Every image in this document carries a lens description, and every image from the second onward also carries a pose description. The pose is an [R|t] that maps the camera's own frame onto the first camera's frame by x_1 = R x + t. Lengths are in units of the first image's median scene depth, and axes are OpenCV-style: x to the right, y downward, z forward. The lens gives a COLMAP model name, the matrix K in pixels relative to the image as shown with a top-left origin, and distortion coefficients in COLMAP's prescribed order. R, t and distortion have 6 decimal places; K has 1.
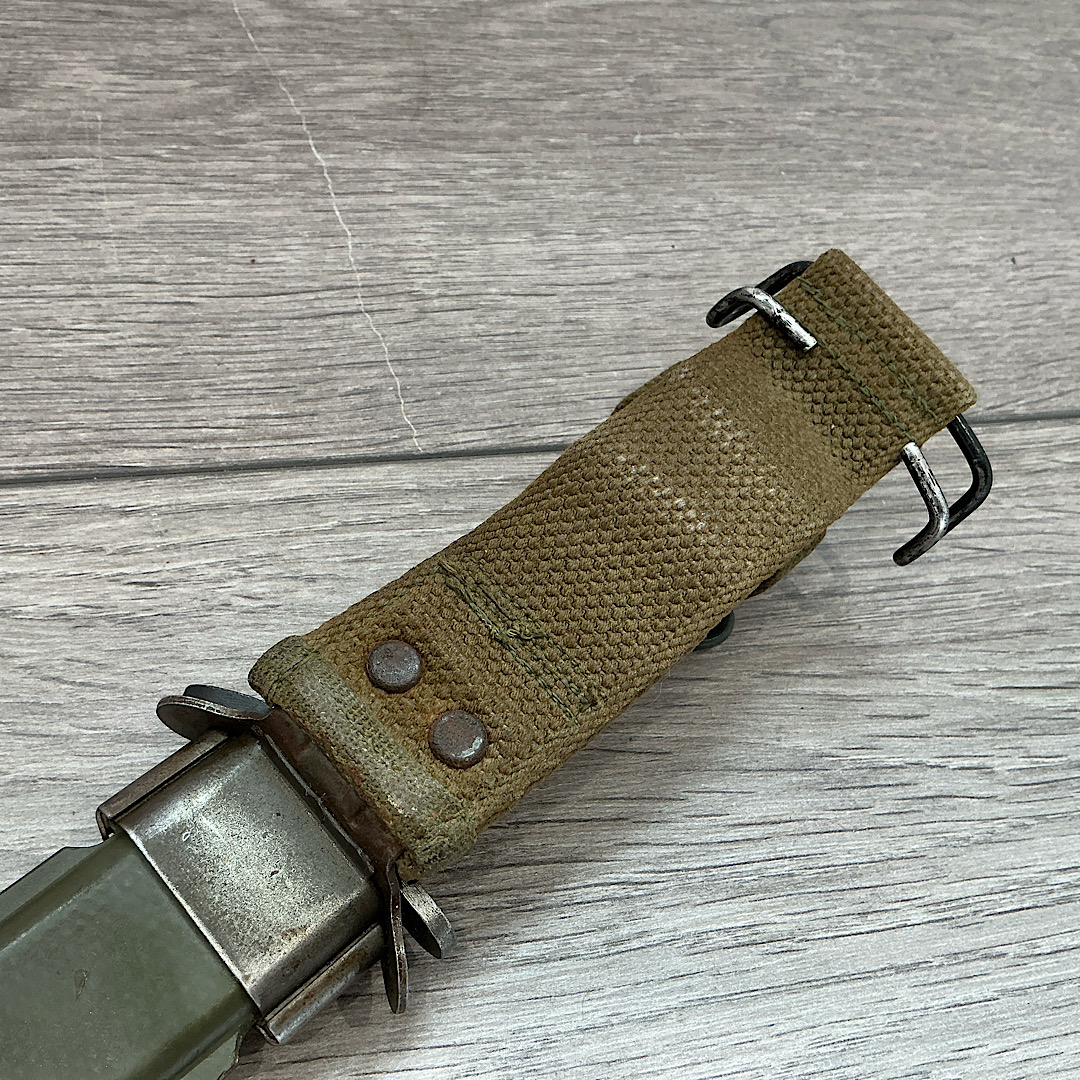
lens RADIAL K [[1203.6, 0, 538.4], [0, 1203.6, 537.5], [0, 0, 1]] dist [0.152792, -0.350637]
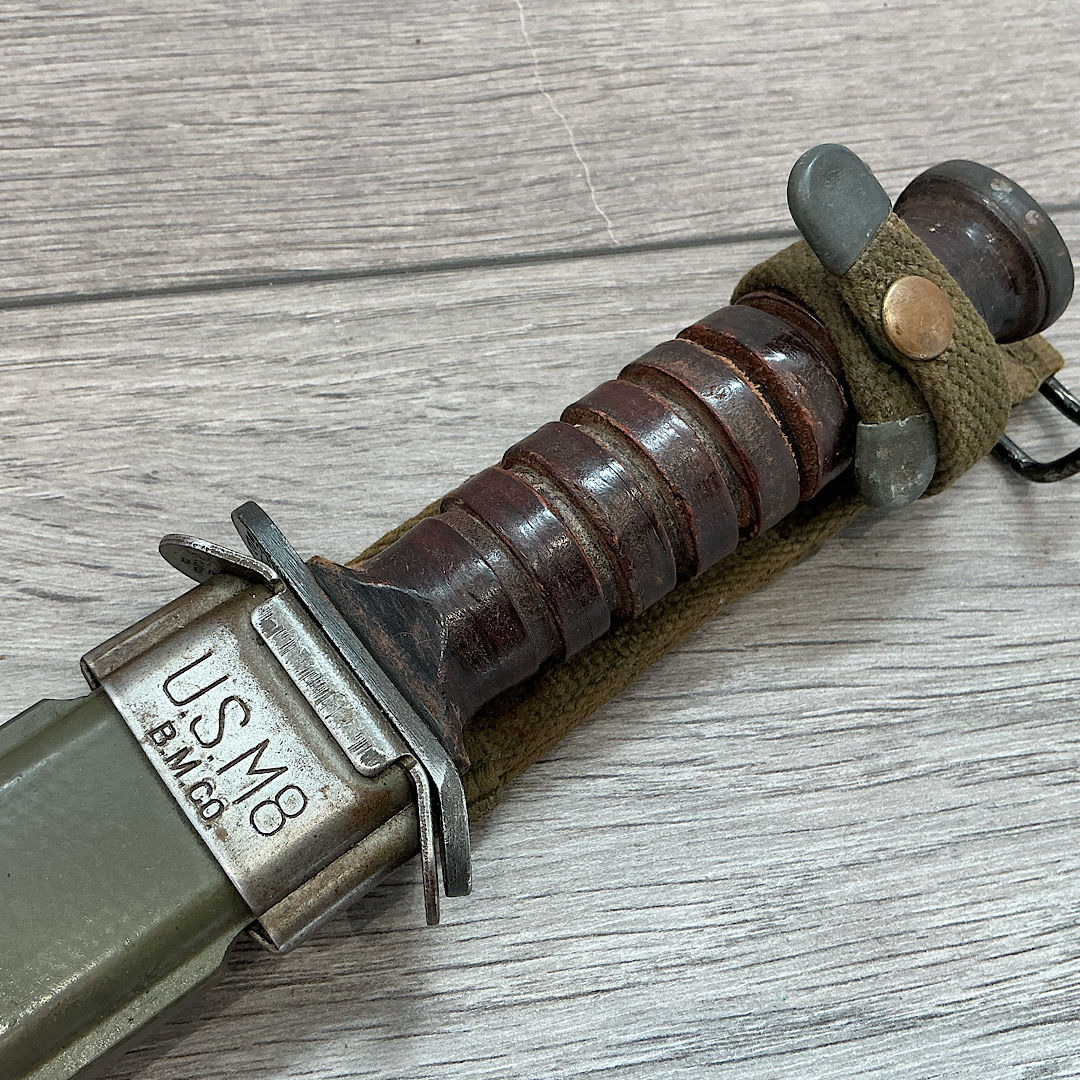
lens RADIAL K [[1203.6, 0, 538.4], [0, 1203.6, 537.5], [0, 0, 1]] dist [0.152792, -0.350637]
pose [[0.995216, -0.029632, -0.093100, -0.083764], [0.038321, 0.994931, 0.092973, 0.061071], [0.089873, -0.096096, 0.991306, 0.098776]]
